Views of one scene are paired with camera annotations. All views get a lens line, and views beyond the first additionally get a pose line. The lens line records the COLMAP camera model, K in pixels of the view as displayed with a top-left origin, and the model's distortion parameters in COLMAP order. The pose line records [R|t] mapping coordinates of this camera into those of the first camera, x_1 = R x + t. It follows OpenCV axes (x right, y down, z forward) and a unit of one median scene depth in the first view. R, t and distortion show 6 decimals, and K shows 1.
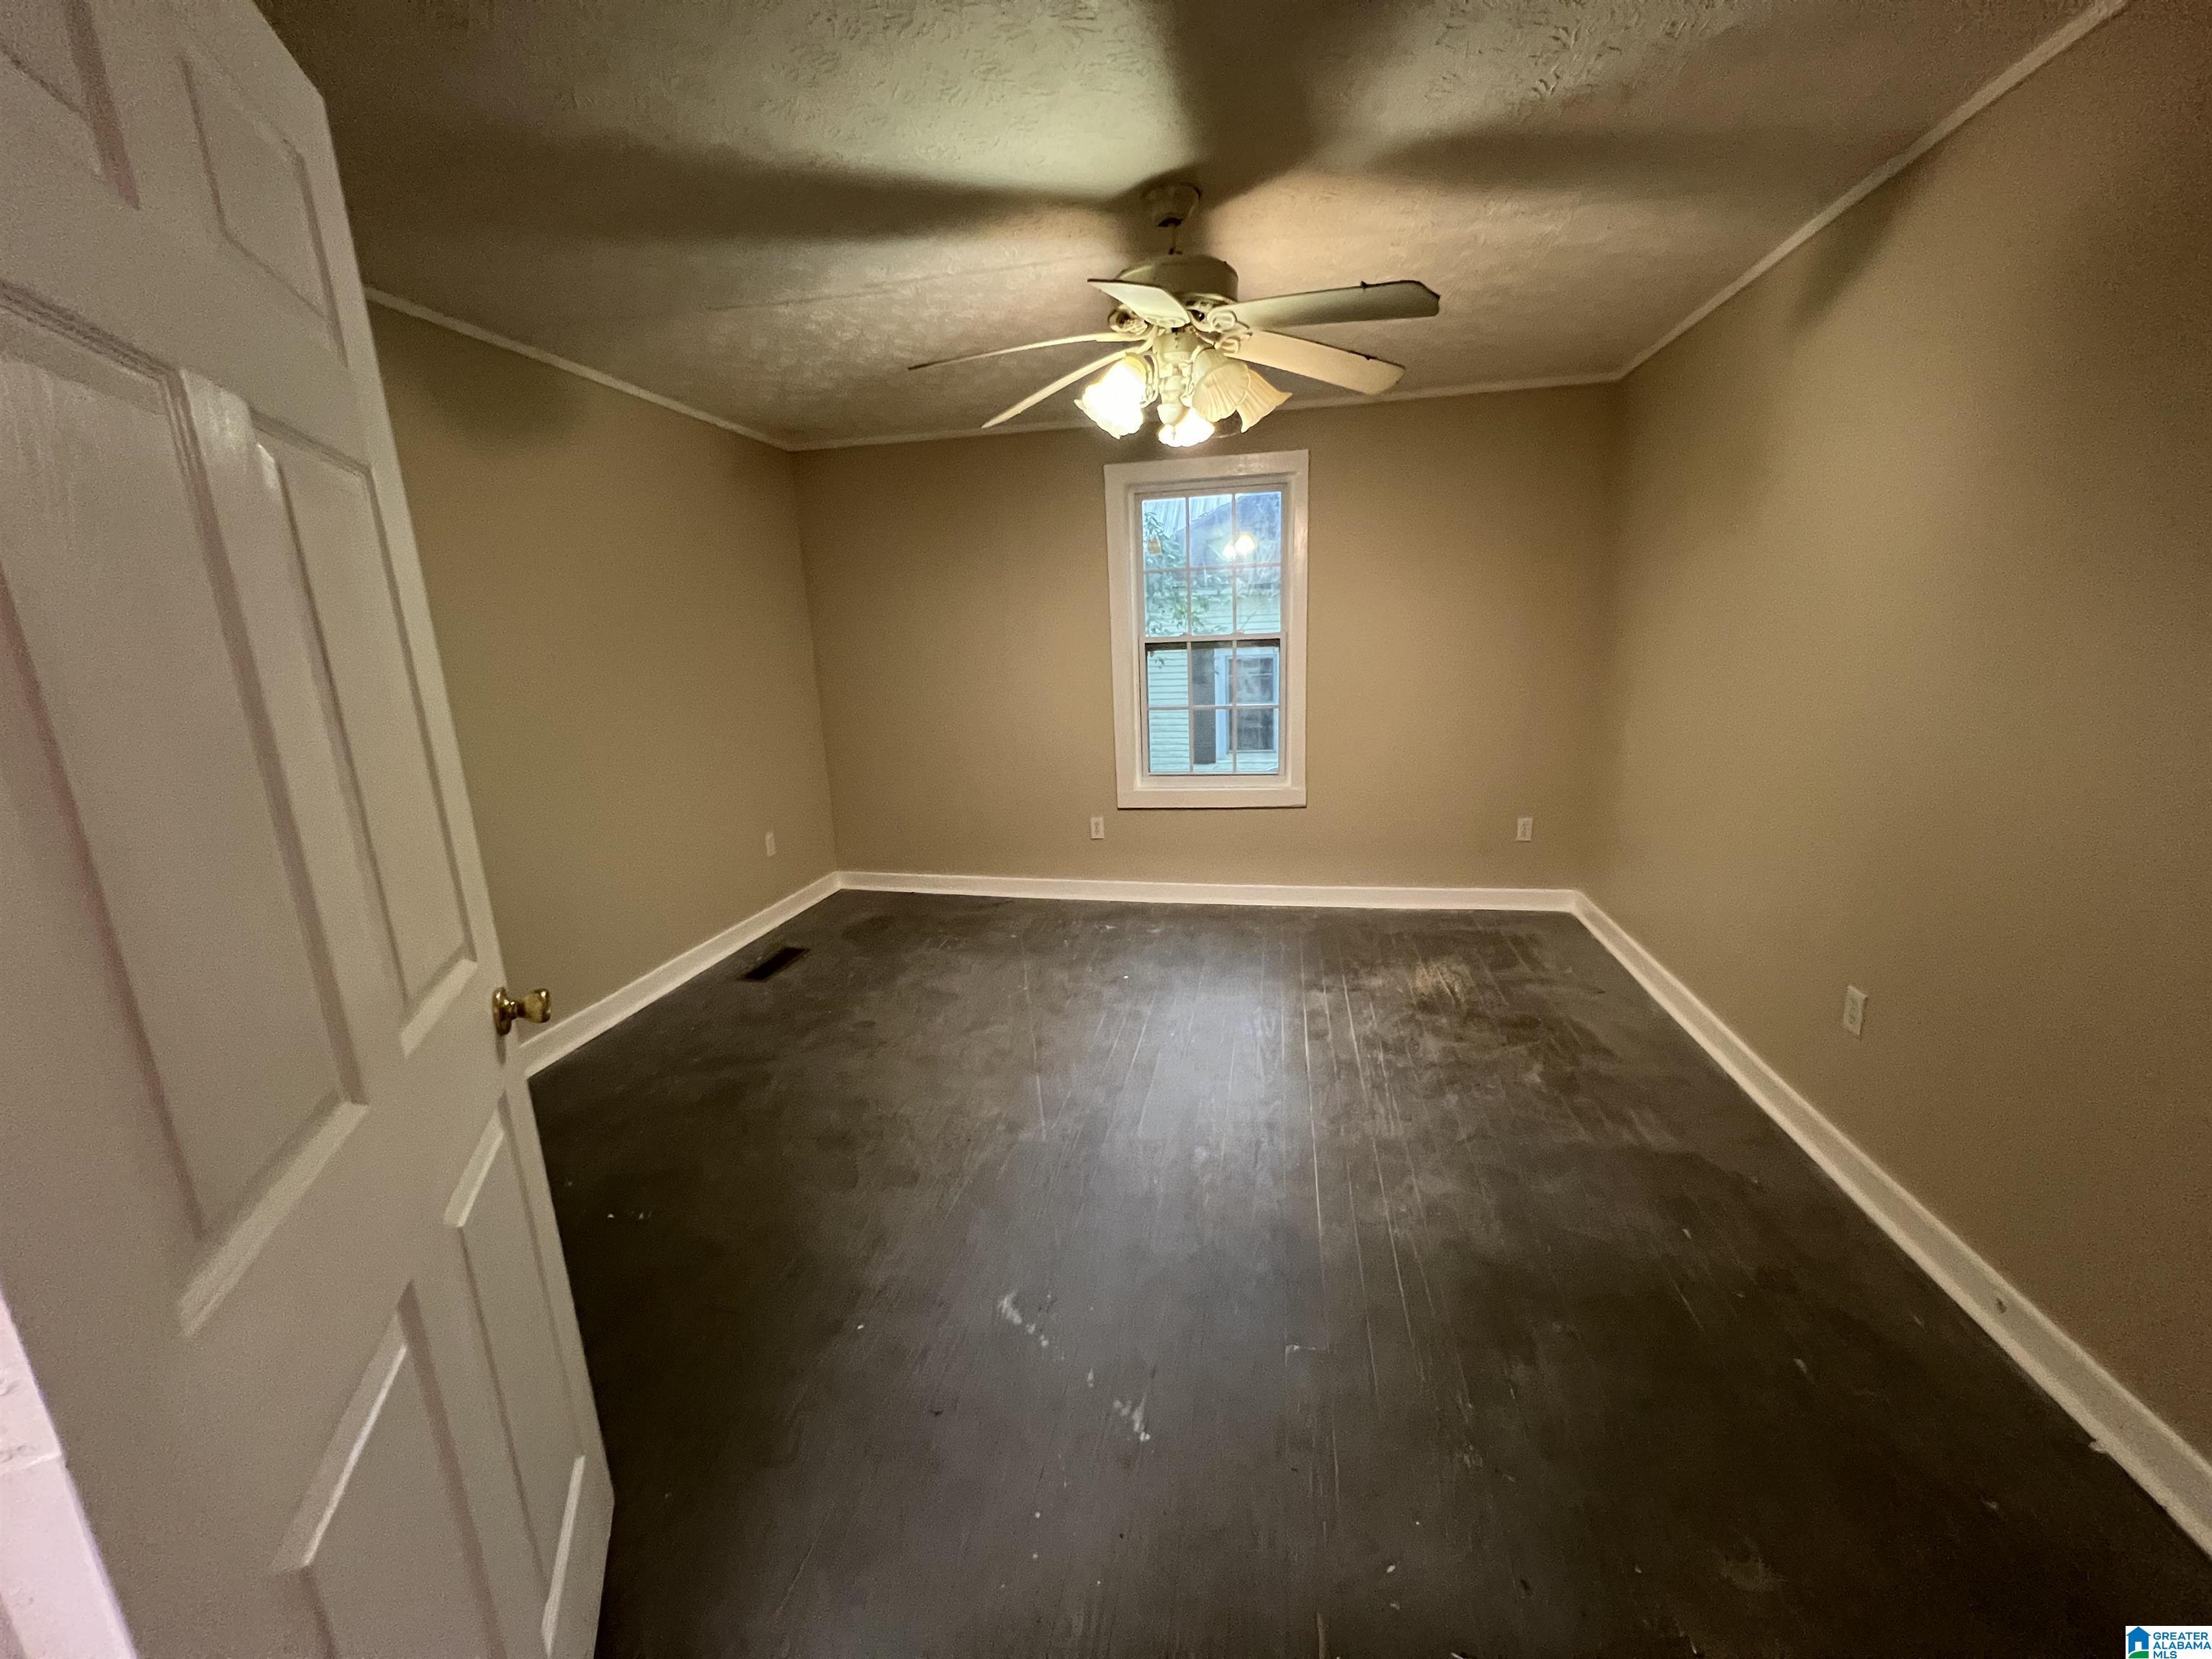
lens RADIAL K [[874.3, 0, 1104.3], [0, 874.3, 837.7], [0, 0, 1]] dist [0.003370, 0.001240]
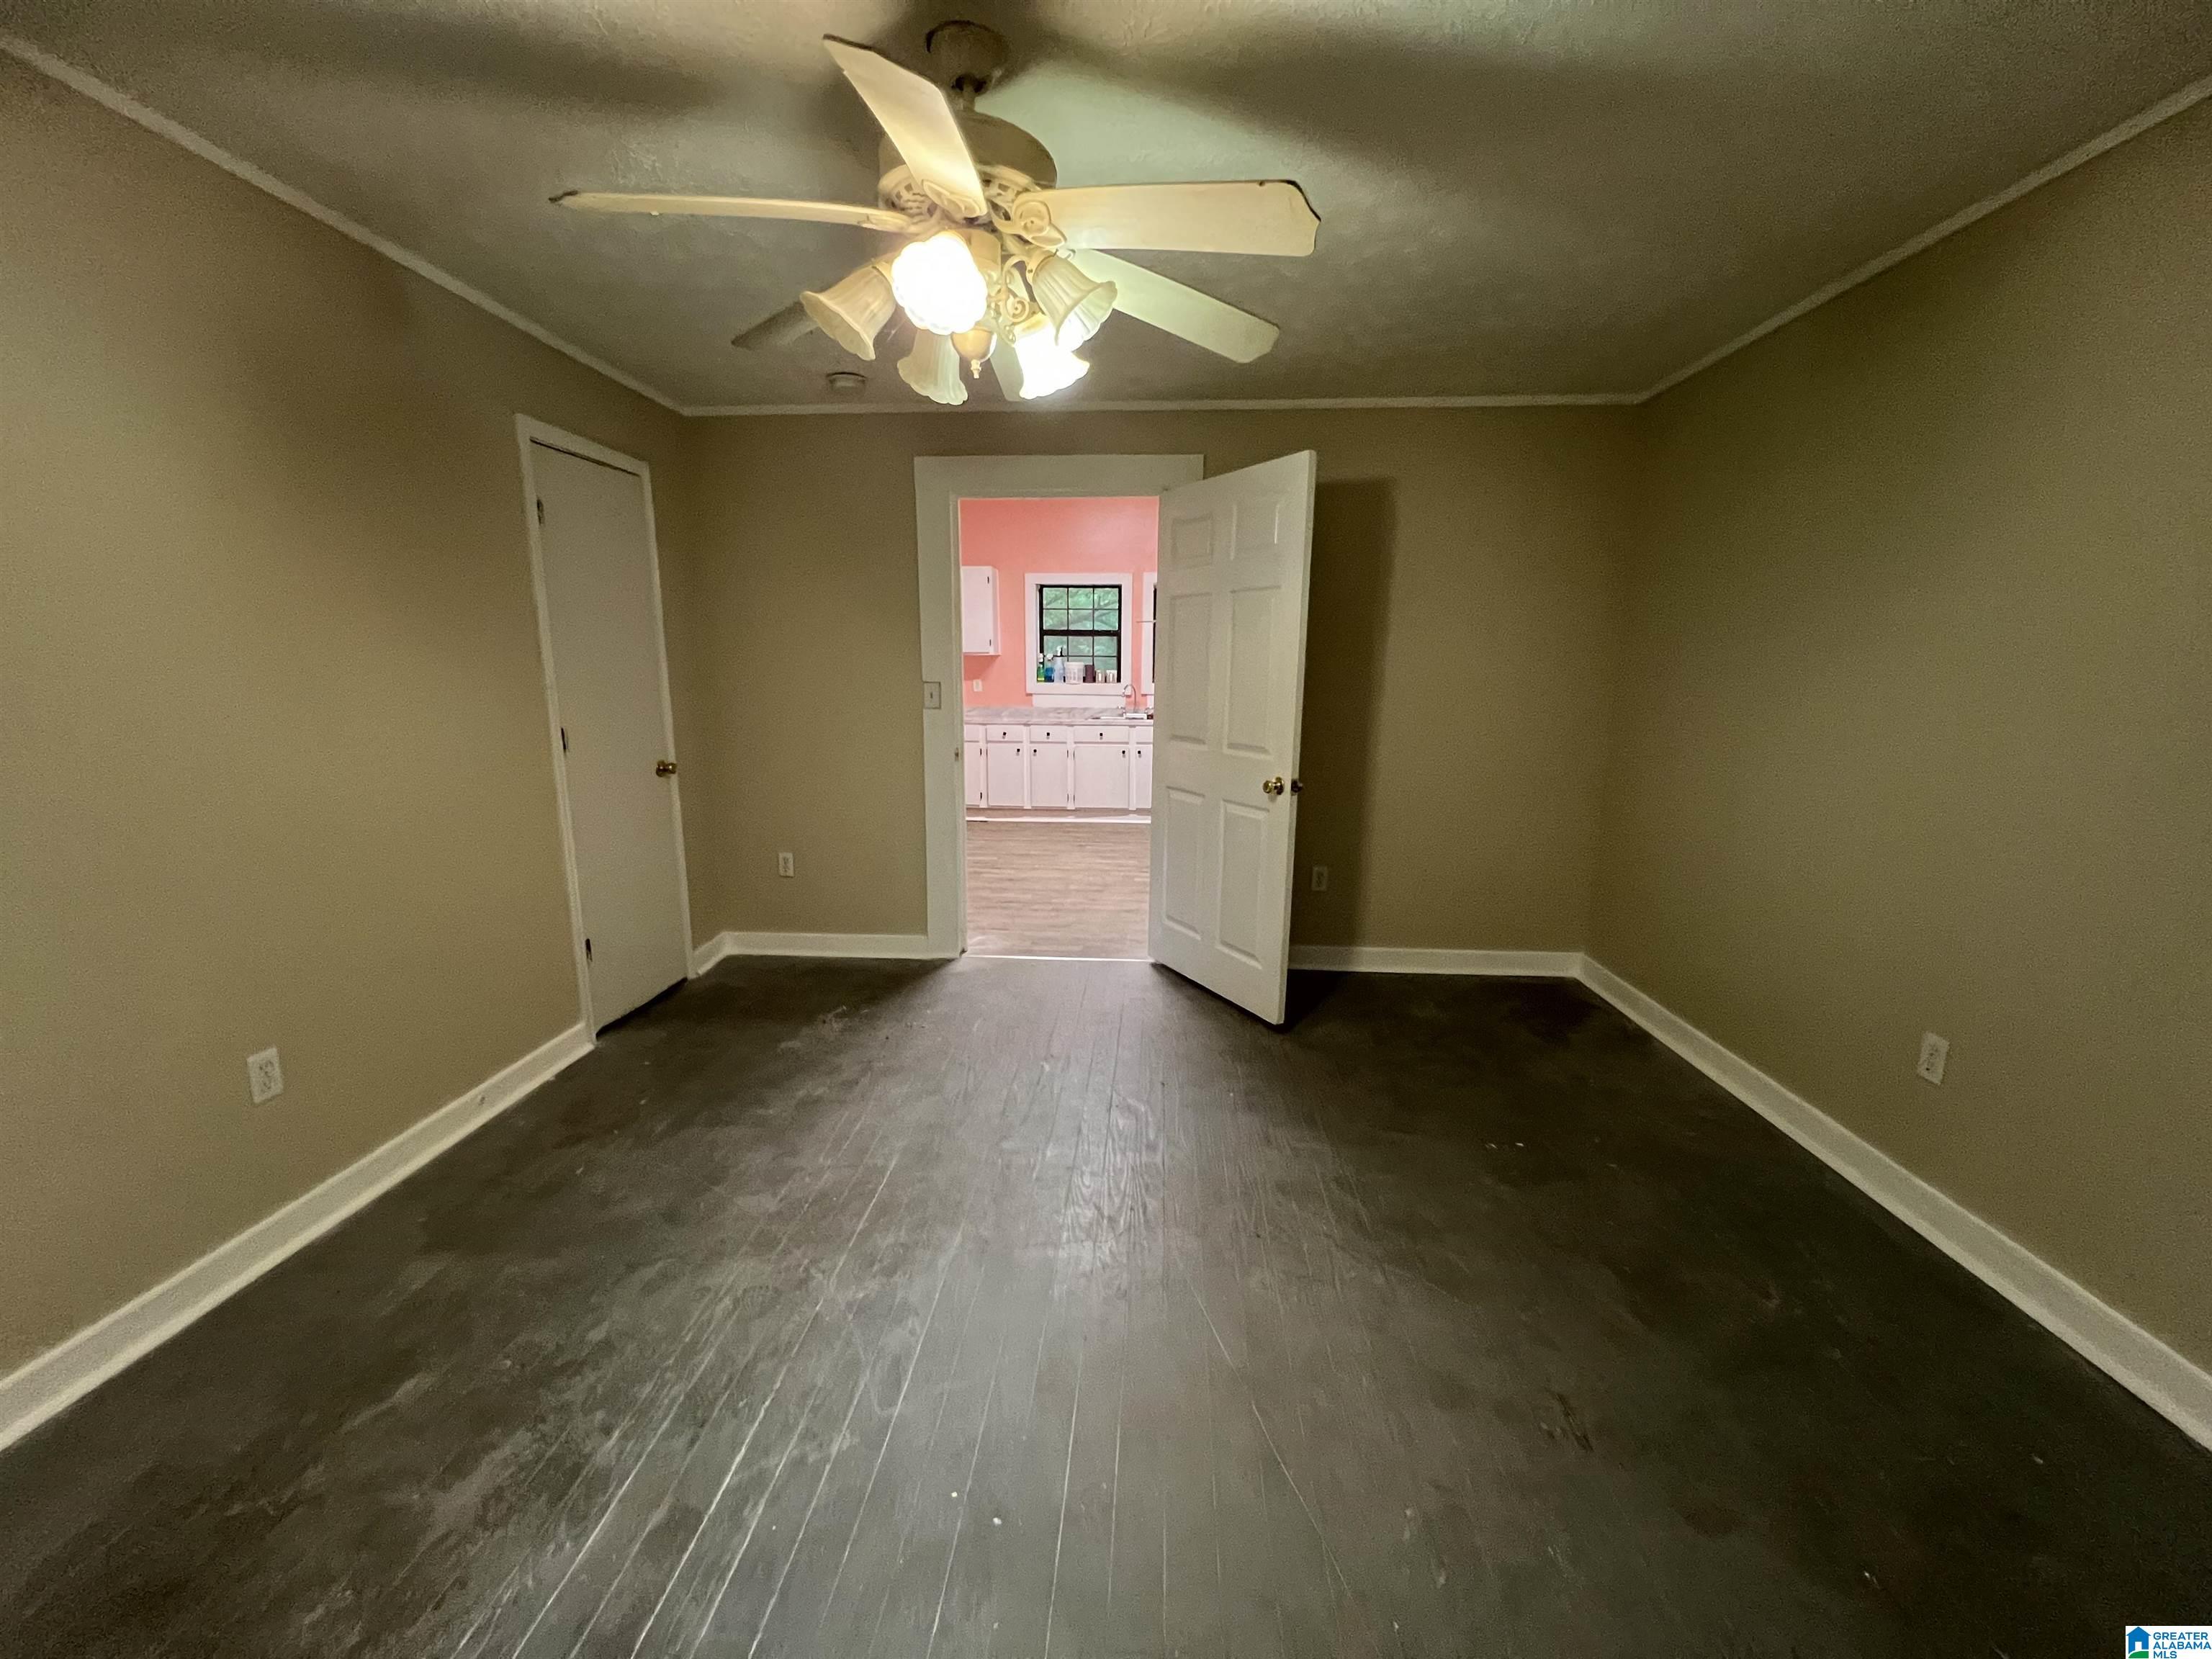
lens RADIAL K [[874.3, 0, 1102.4], [0, 874.3, 826.4], [0, 0, 1]] dist [0.003370, 0.001240]
pose [[-0.991198, 0.050534, -0.122361, 0.069849], [-0.004660, 0.910387, 0.413733, -0.328031], [0.132304, 0.410661, -0.902138, 1.433020]]
